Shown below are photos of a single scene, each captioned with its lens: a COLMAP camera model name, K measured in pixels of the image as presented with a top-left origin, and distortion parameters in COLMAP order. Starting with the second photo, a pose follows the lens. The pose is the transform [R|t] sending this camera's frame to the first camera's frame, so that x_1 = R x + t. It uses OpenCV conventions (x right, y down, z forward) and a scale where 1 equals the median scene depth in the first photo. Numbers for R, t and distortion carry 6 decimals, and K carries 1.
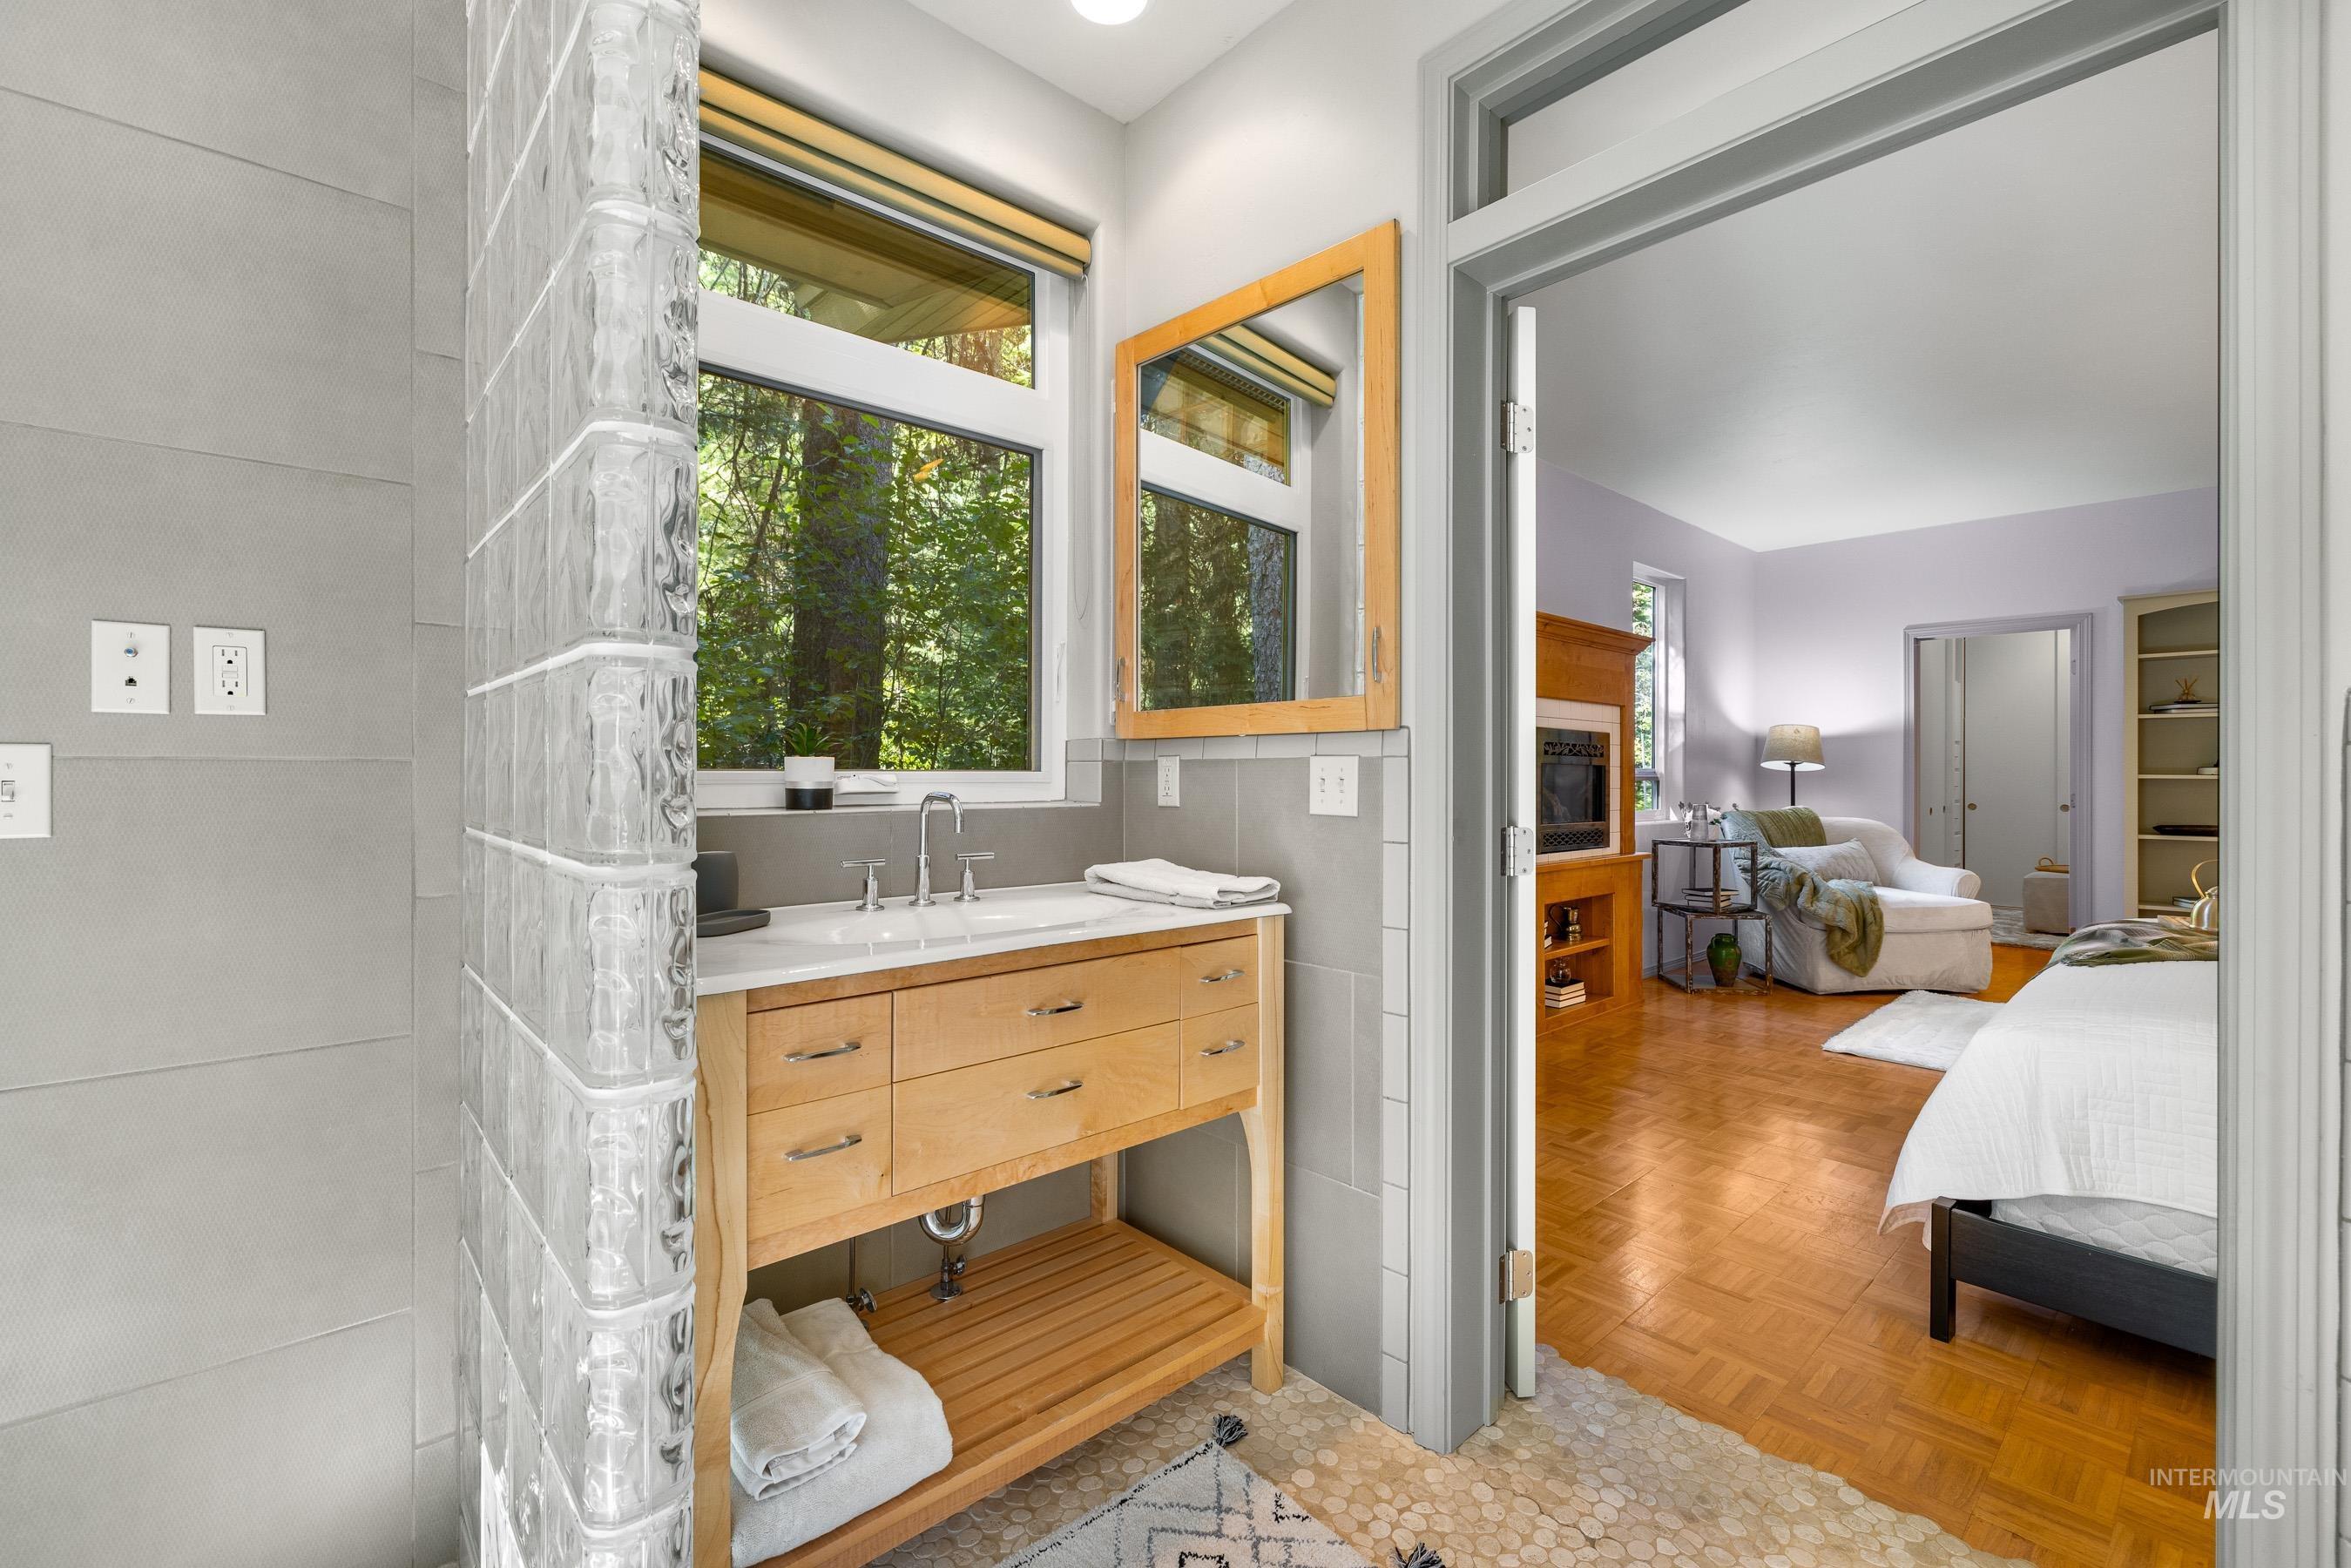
lens RADIAL K [[996.2, 0, 1166.8], [0, 996.2, 776.2], [0, 0, 1]] dist [-0.001203, 0.000731]
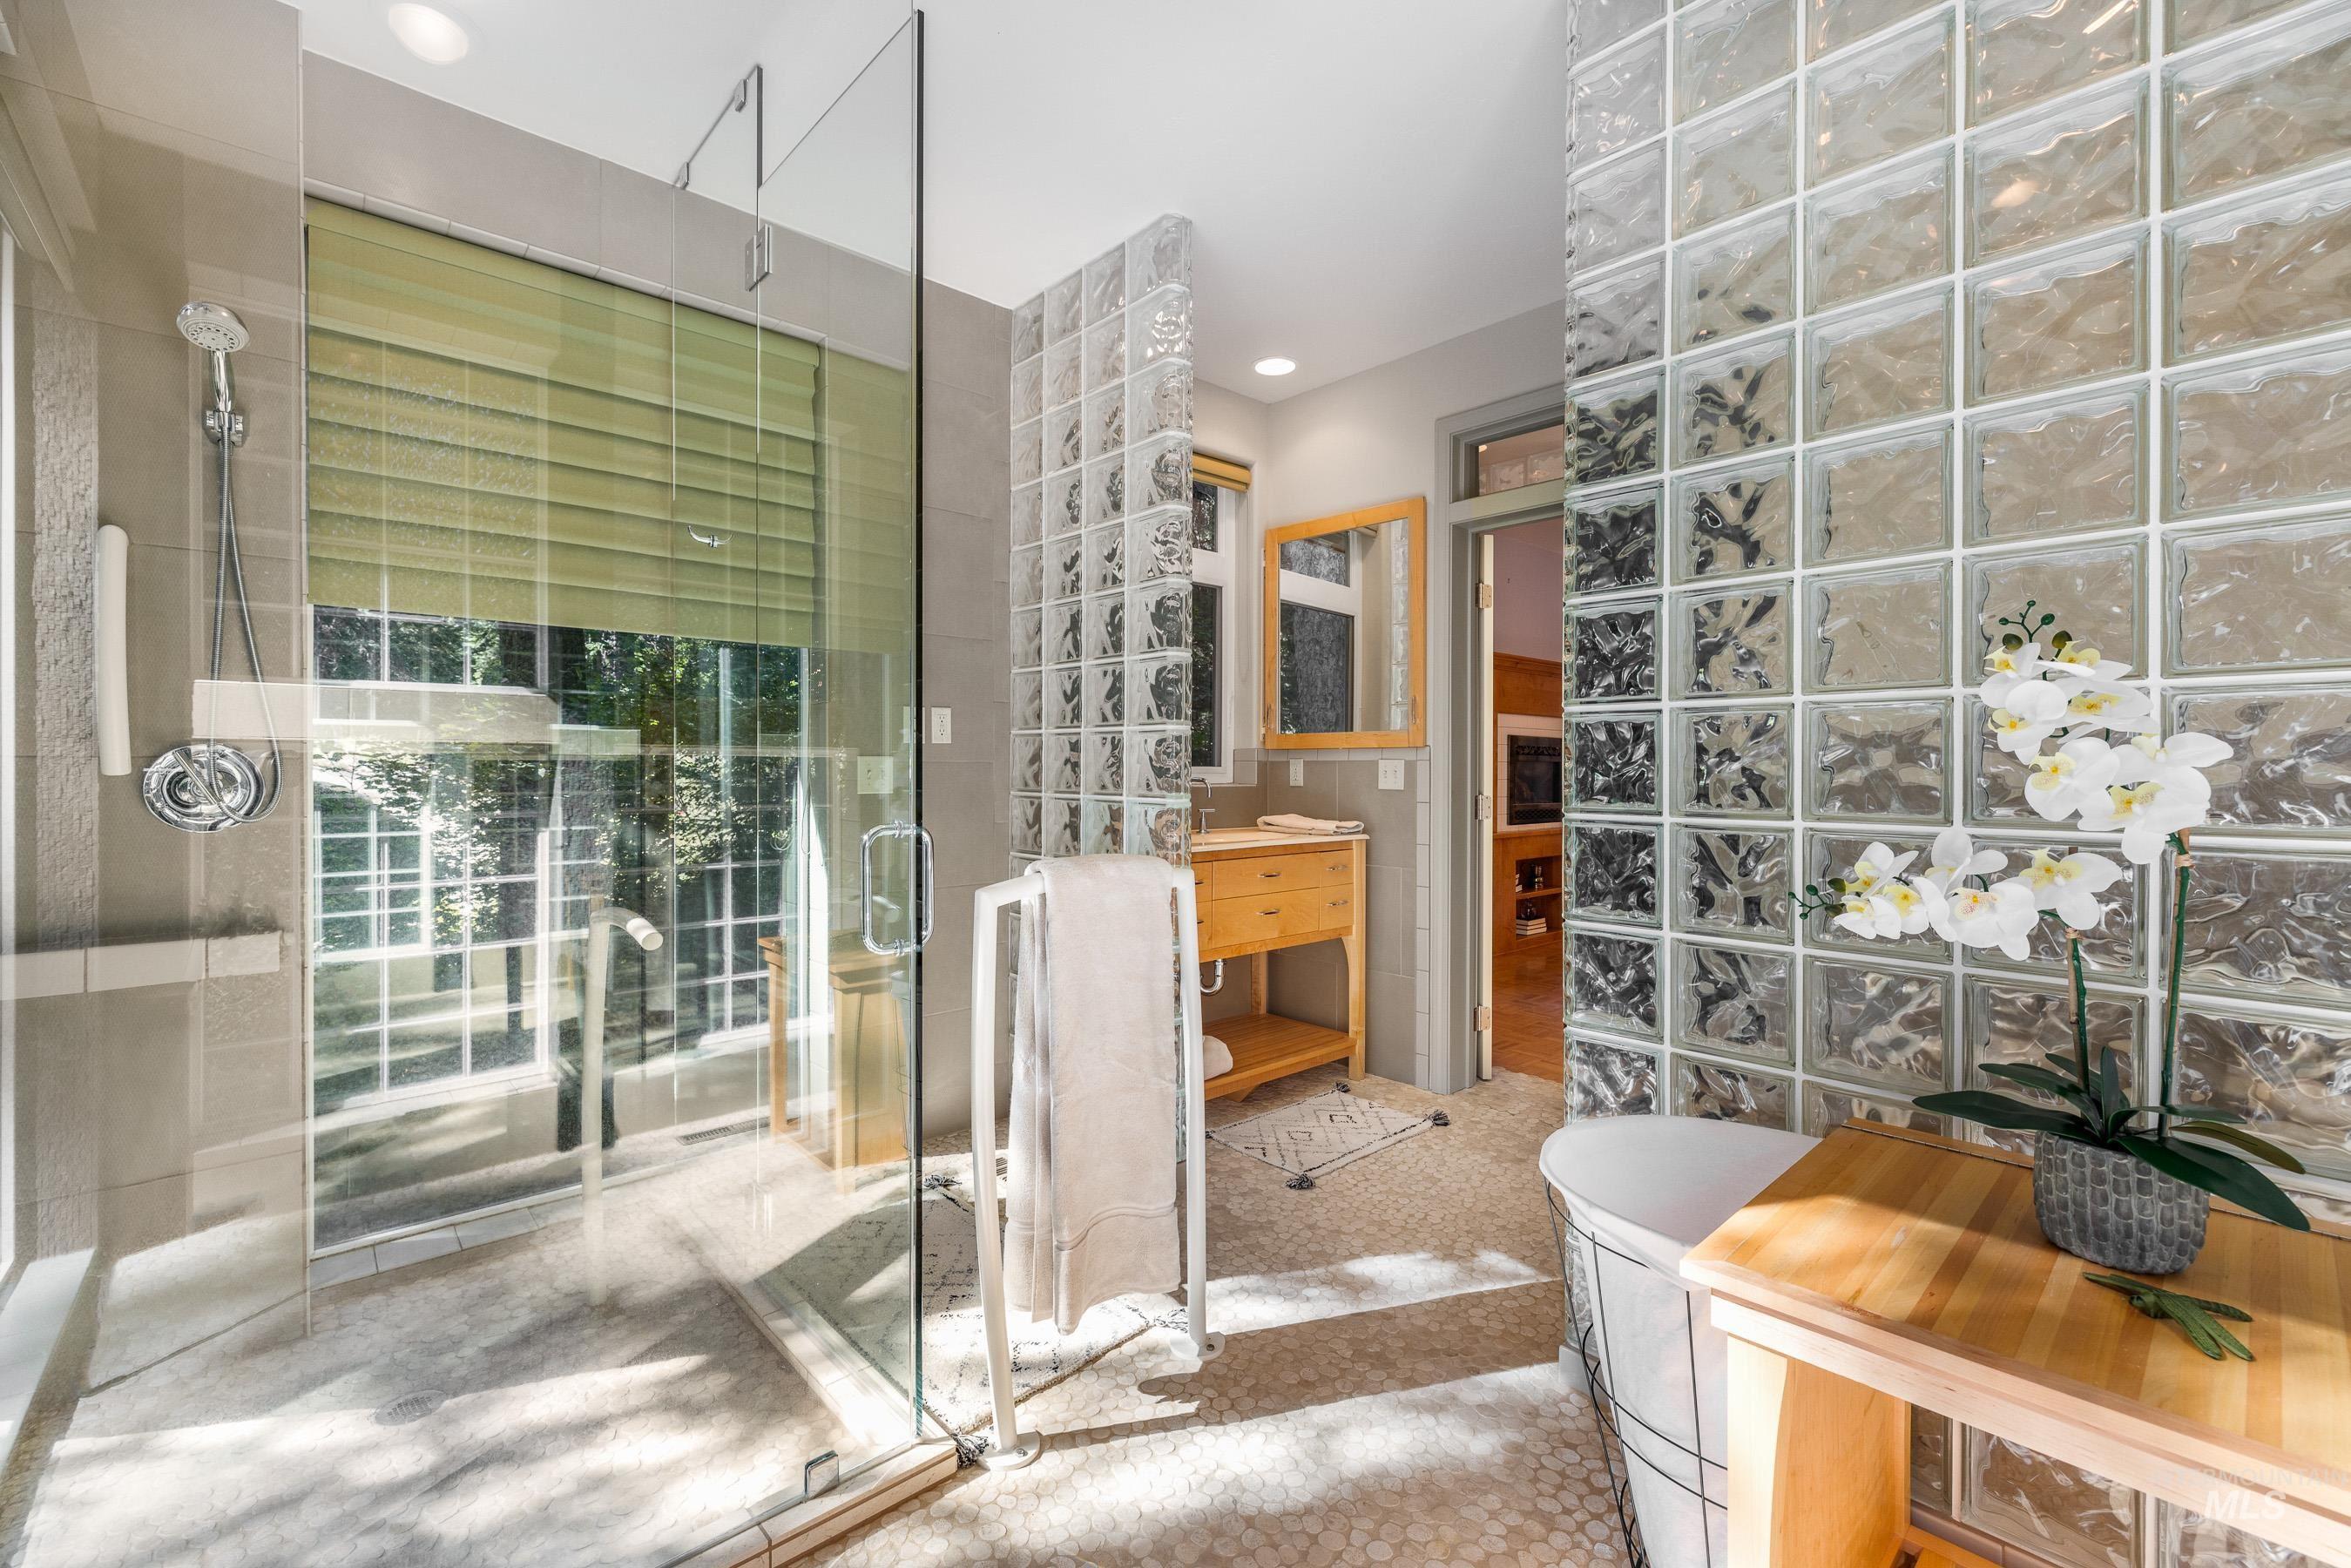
lens RADIAL K [[996.2, 0, 1166.8], [0, 996.2, 776.2], [0, 0, 1]] dist [-0.001203, 0.000731]
pose [[0.999998, 0.000207, 0.001765, -0.112432], [-0.000219, 0.999978, 0.006590, 0.000038], [-0.001763, -0.006590, 0.999977, -0.390357]]
